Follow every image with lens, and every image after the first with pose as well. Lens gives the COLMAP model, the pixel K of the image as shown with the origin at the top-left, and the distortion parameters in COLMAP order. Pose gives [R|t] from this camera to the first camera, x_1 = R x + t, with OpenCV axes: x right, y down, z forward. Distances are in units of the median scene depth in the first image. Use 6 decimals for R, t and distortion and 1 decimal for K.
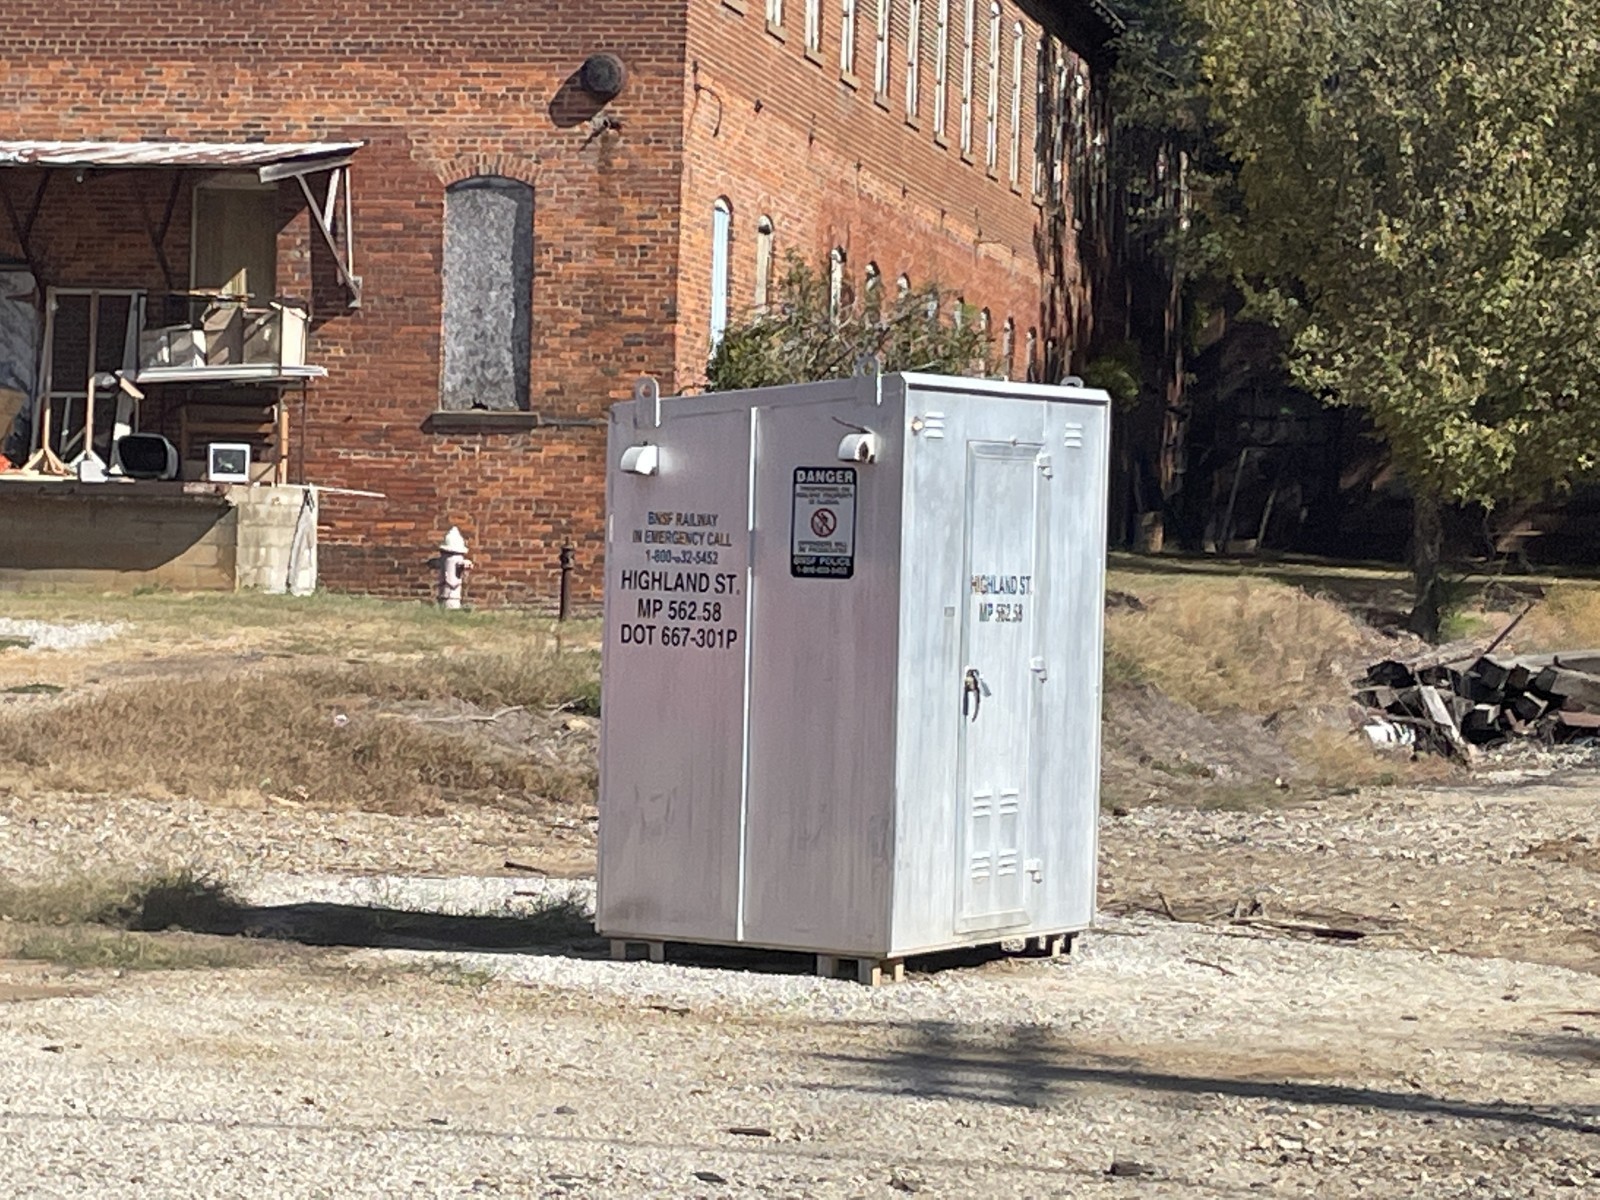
lens RADIAL K [[4452.1, 0, 799.5], [0, 4452.1, 600.4], [0, 0, 1]] dist [0.074596, 0.567709]
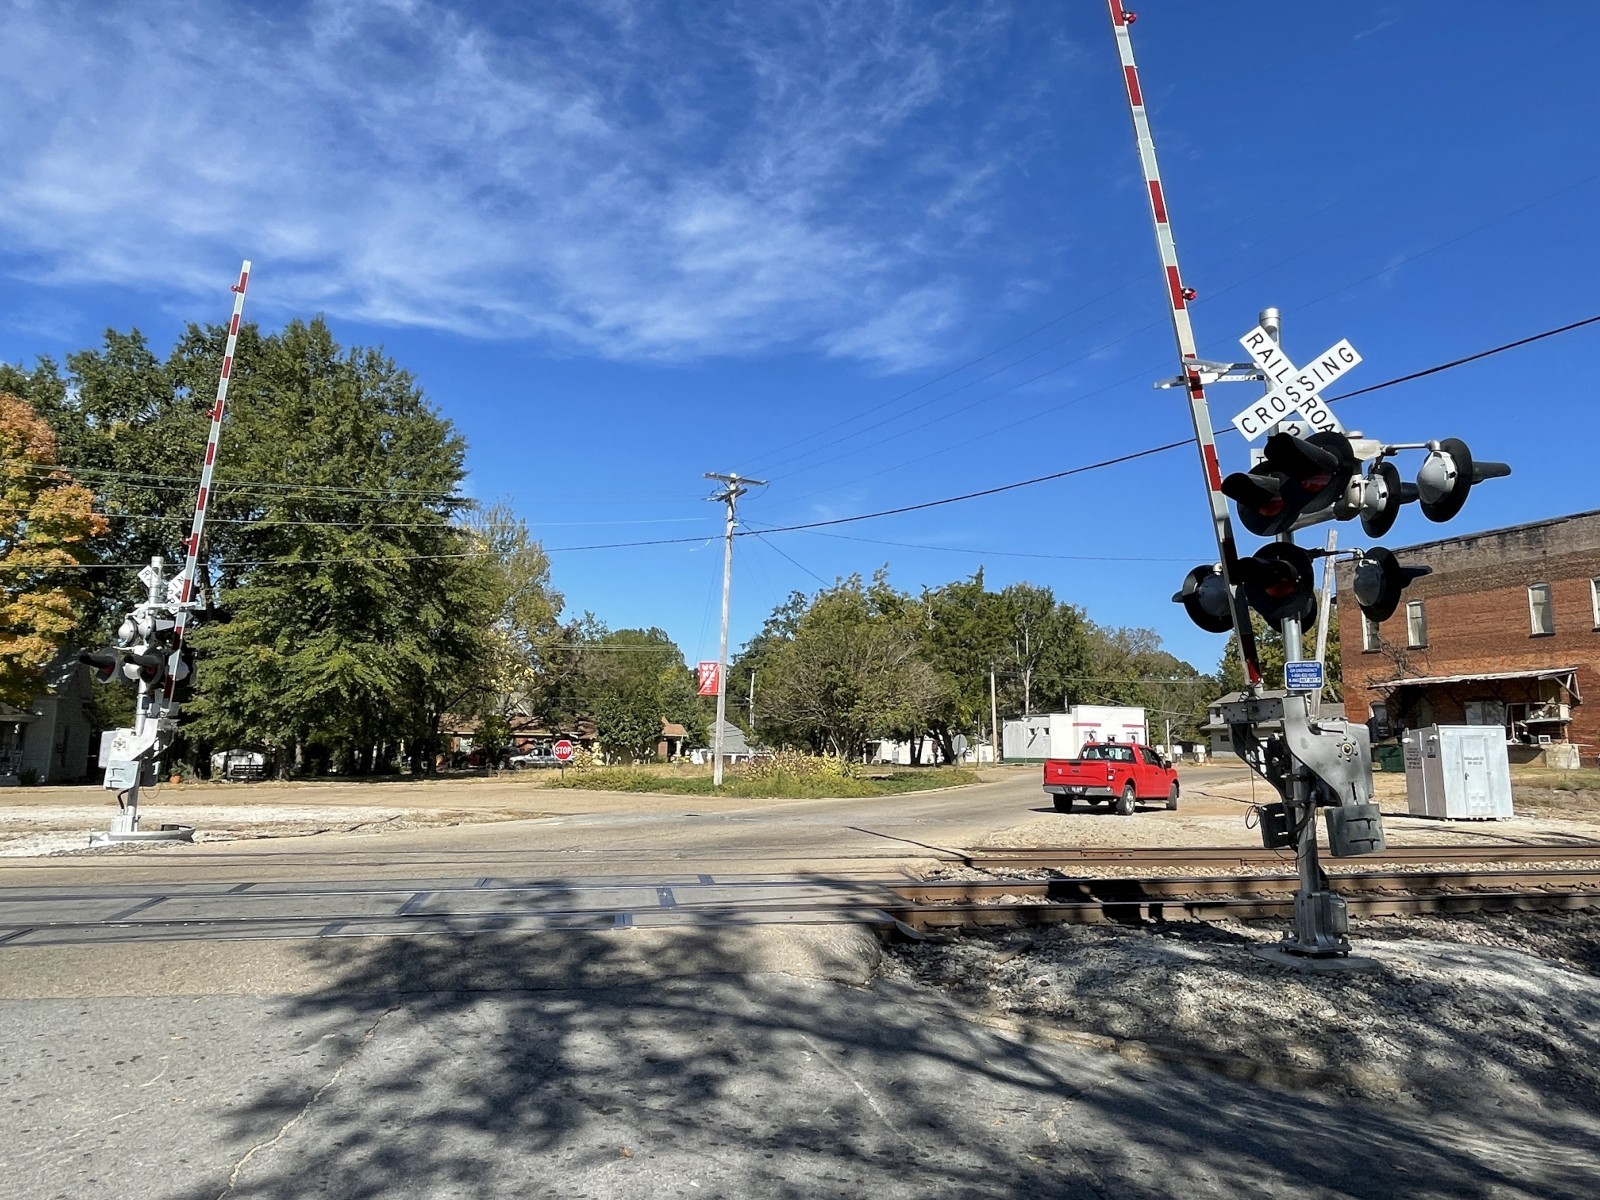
lens RADIAL K [[1020.6, 0, 801.9], [0, 1020.6, 596.4], [0, 0, 1]] dist [-0.000572, -0.001260]
pose [[0.591134, -0.143723, -0.793665, 0.272414], [0.000000, 0.983996, -0.178189, 0.011420], [0.806573, 0.105334, 0.581673, -0.254097]]
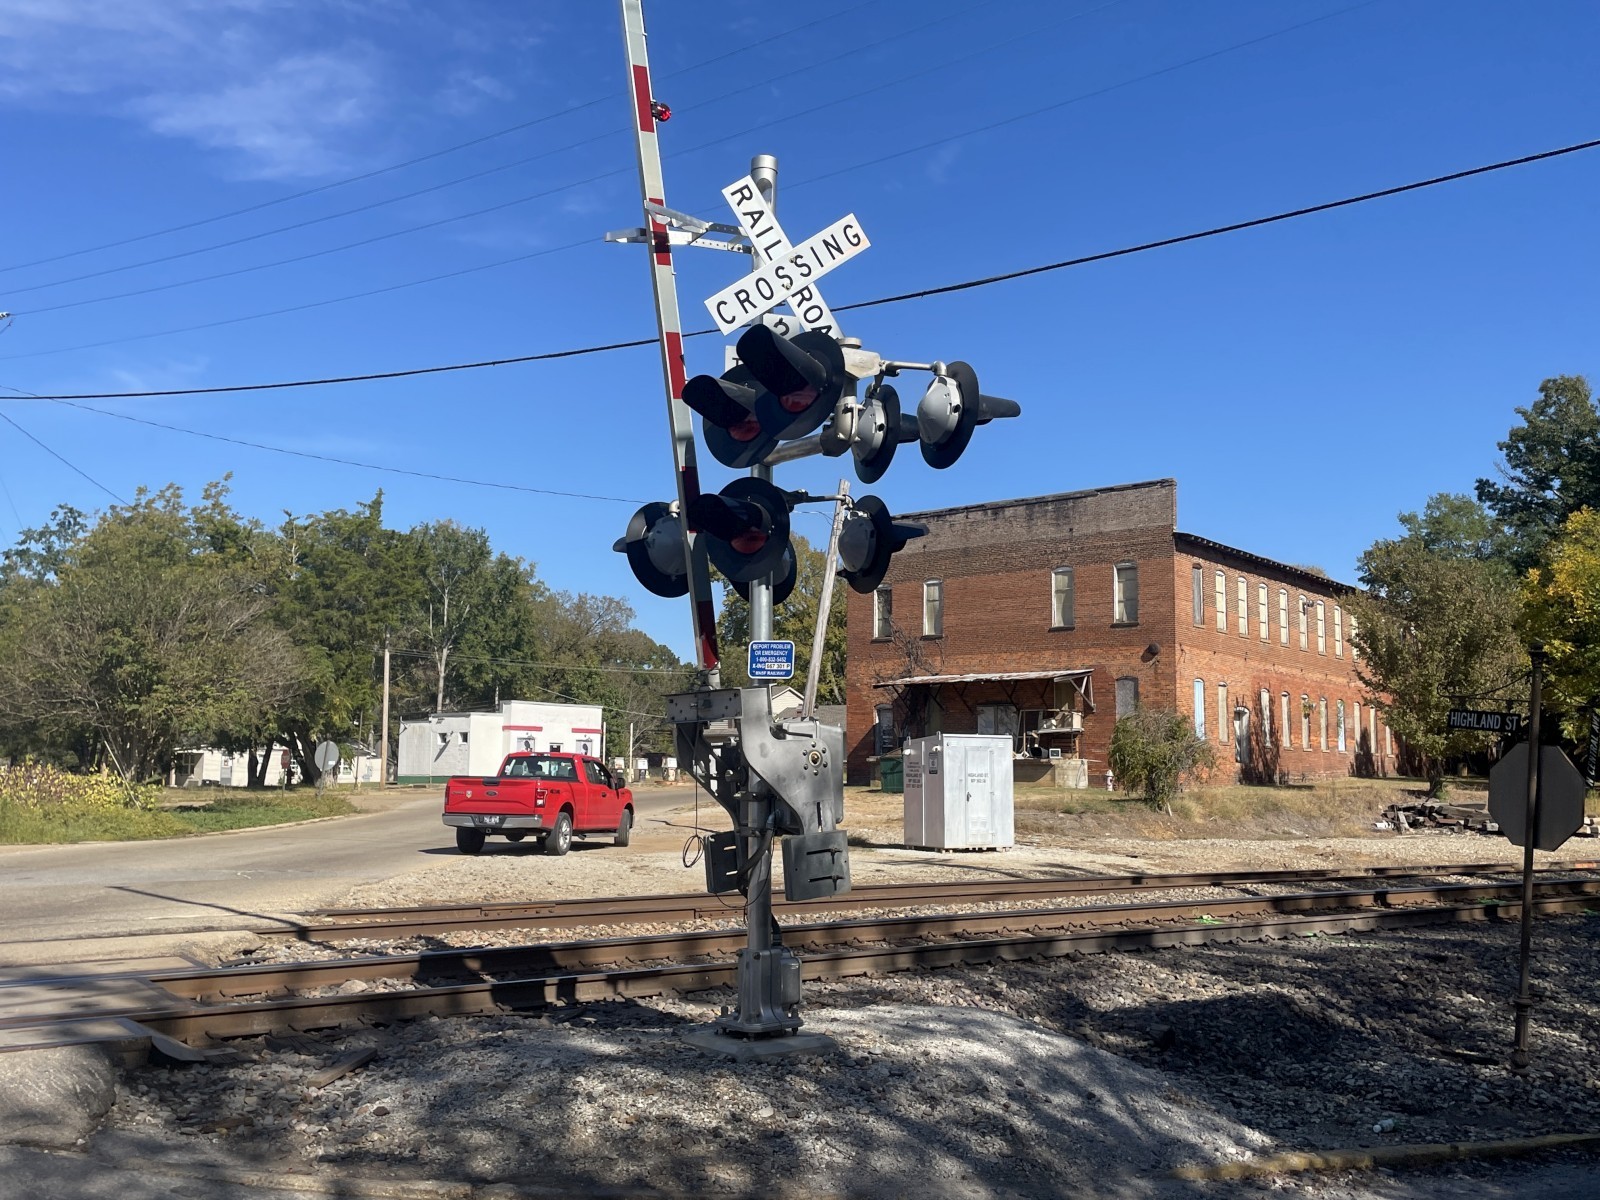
lens RADIAL K [[1471.3, 0, 800.0], [0, 1471.3, 595.1], [0, 0, 1]] dist [0.107690, -0.134492]
pose [[0.884019, -0.074177, -0.461528, 0.273041], [0.009290, 0.989922, -0.141308, 0.011999], [0.467359, 0.120631, 0.875799, -0.244620]]
